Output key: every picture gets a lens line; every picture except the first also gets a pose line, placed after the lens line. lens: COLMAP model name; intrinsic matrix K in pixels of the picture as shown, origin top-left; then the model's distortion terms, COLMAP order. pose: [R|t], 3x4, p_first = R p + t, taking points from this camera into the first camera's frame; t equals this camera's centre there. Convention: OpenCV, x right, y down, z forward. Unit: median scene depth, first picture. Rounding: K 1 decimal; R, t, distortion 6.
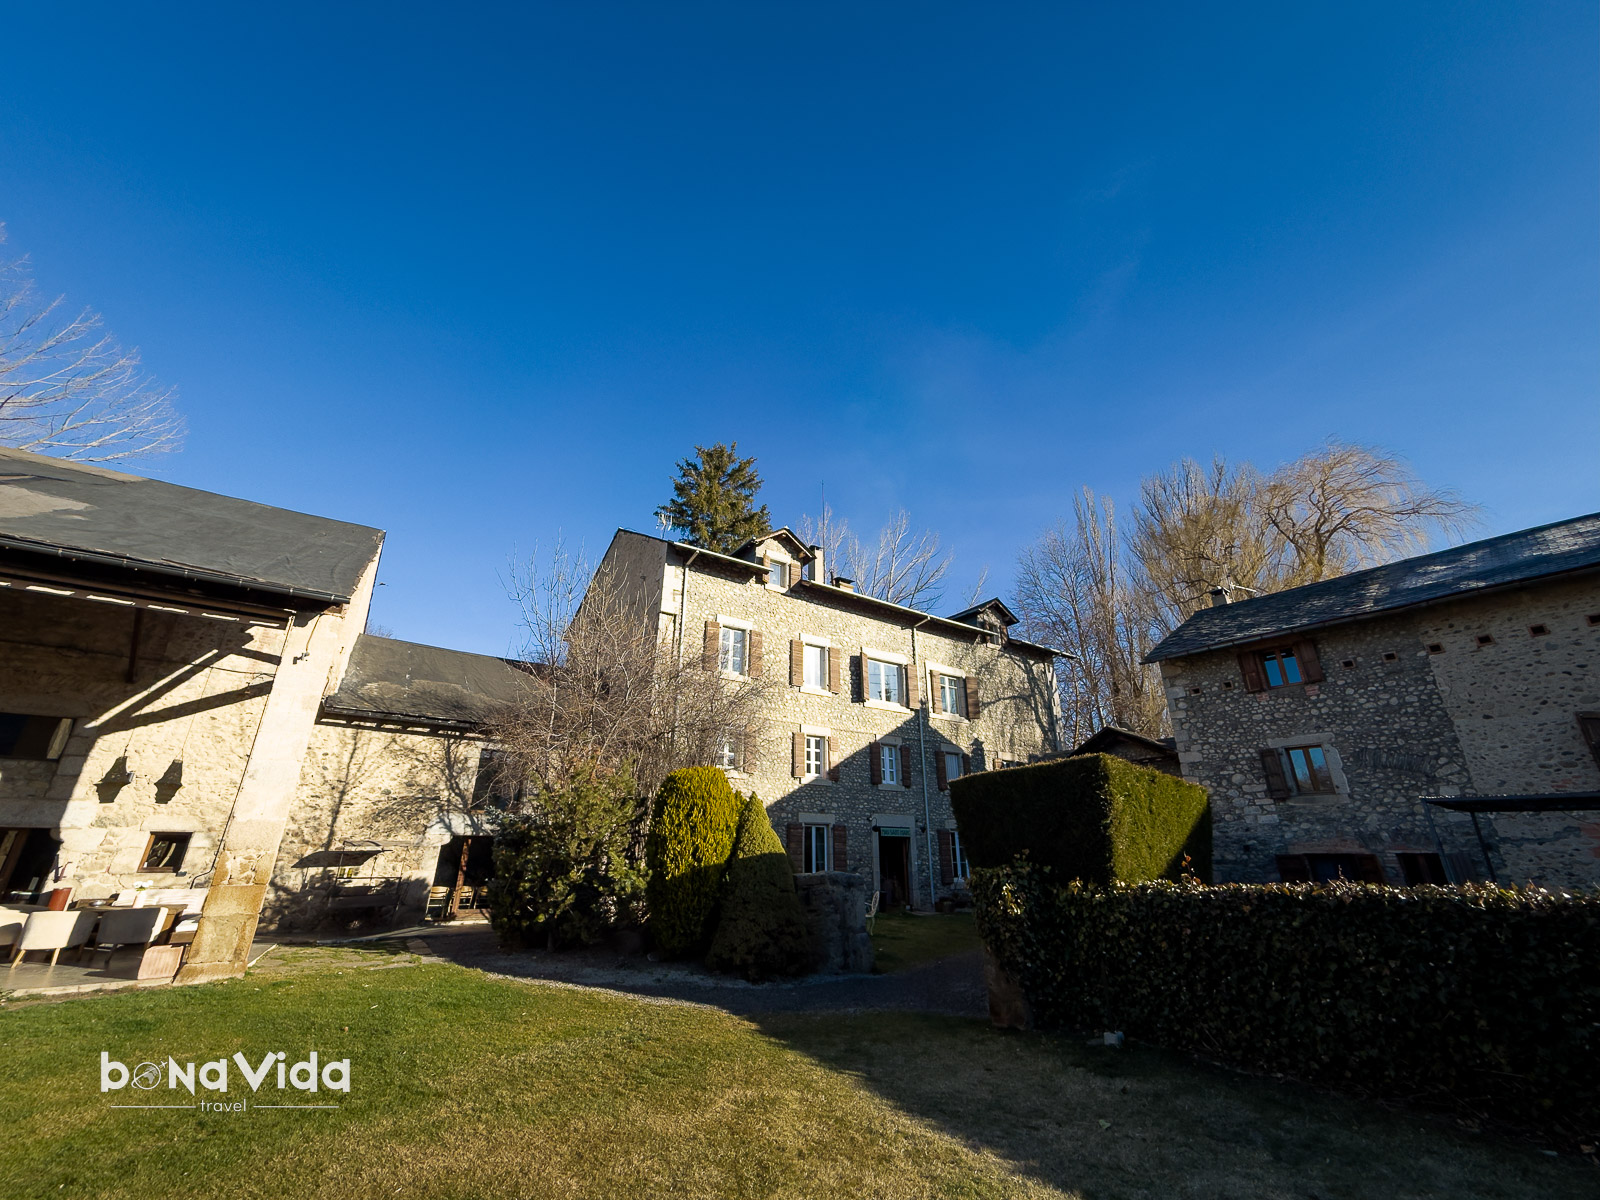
lens RADIAL K [[633.7, 0, 796.3], [0, 633.7, 598.7], [0, 0, 1]] dist [0.001862, -0.000217]
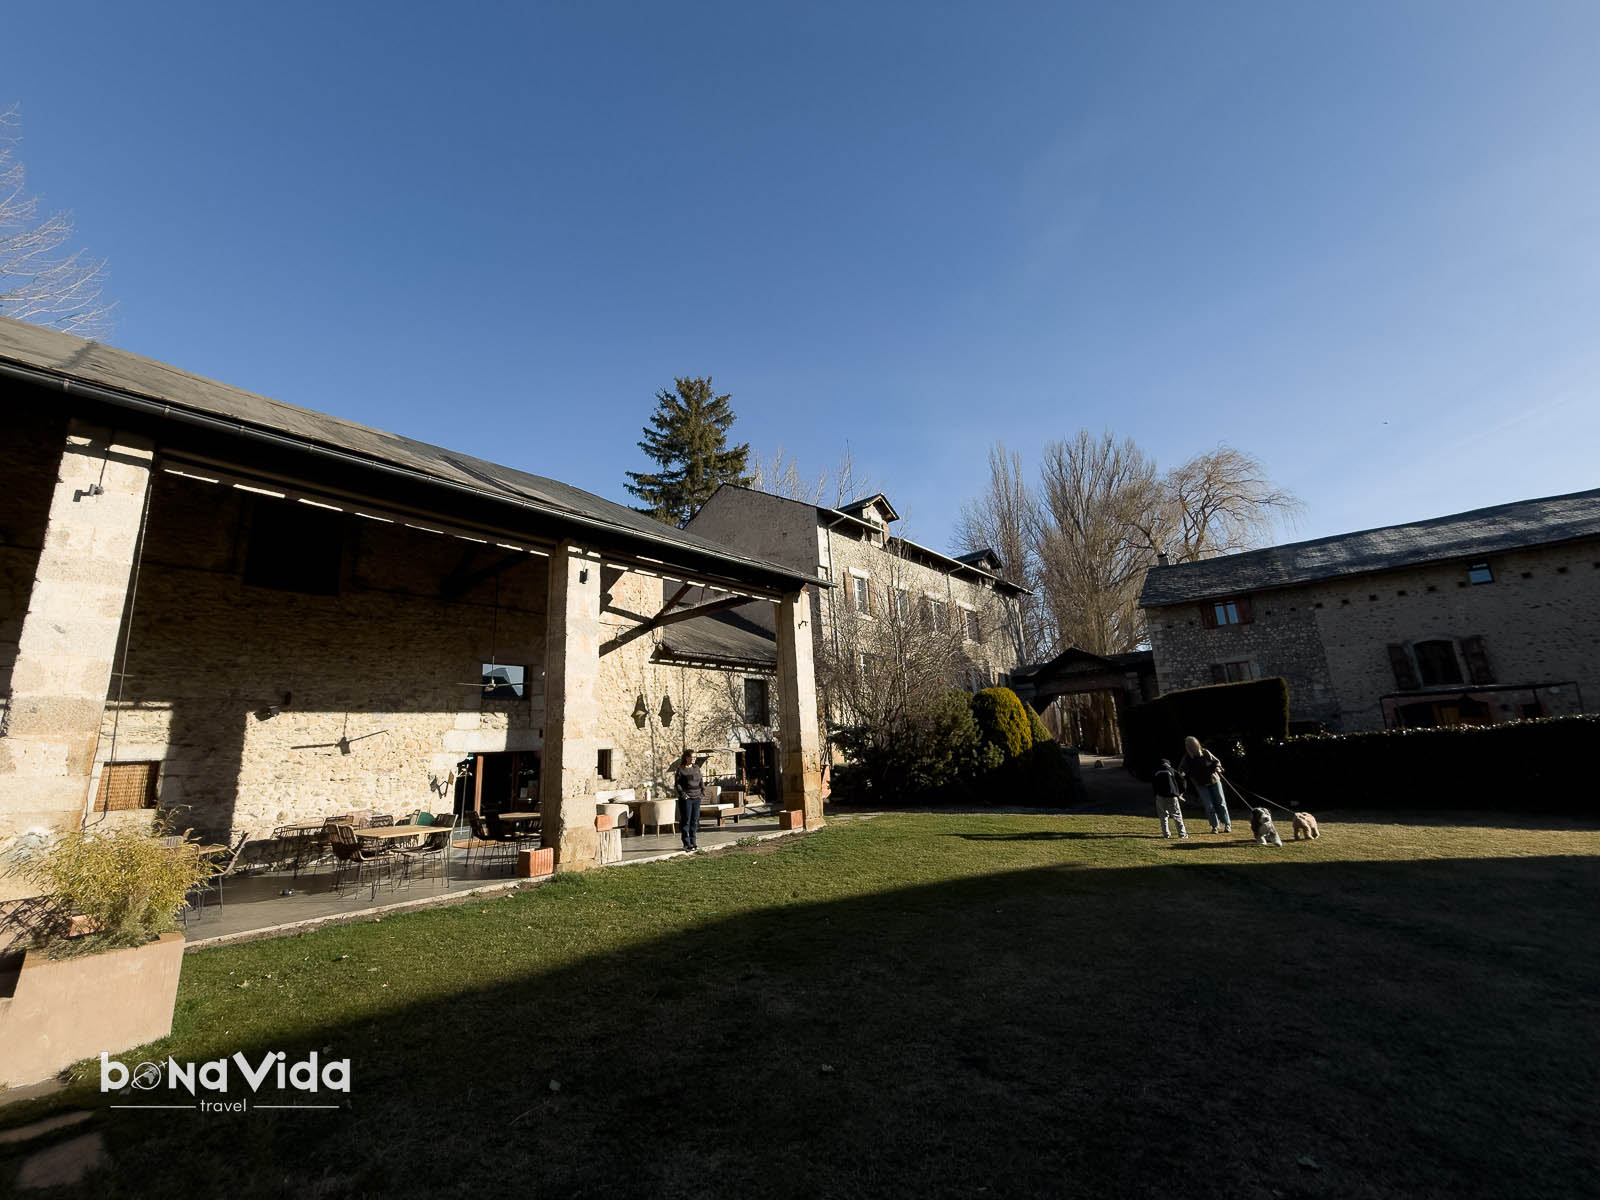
lens RADIAL K [[633.7, 0, 799.9], [0, 633.7, 601.2], [0, 0, 1]] dist [0.001862, -0.000217]
pose [[0.962449, 0.004519, 0.271426, -0.732701], [-0.042517, 0.990031, 0.134278, -0.094528], [-0.268114, -0.140776, 0.953046, -0.227043]]
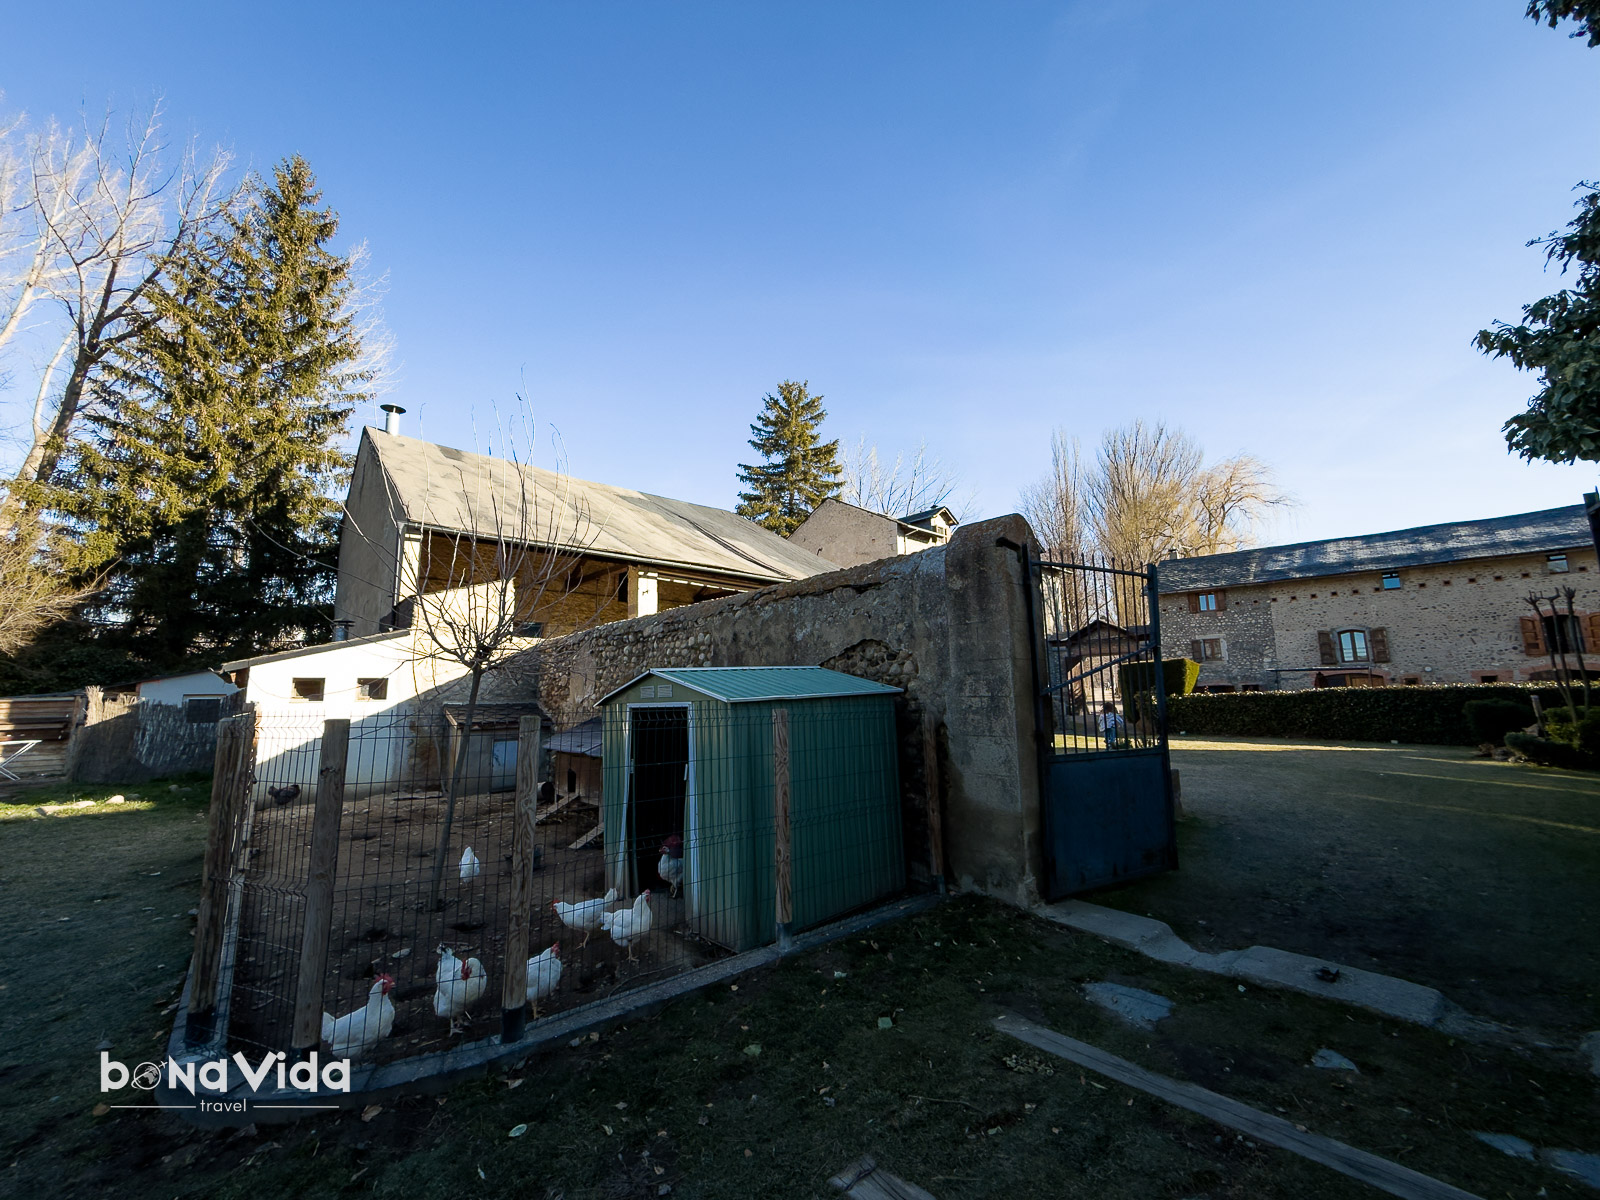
lens RADIAL K [[633.7, 0, 799.8], [0, 633.7, 602.3], [0, 0, 1]] dist [0.001862, -0.000217]
pose [[0.986383, 0.000682, 0.164463, -0.968142], [-0.038716, 0.972851, 0.228172, -0.338496], [-0.159843, -0.231432, 0.959630, -0.845756]]
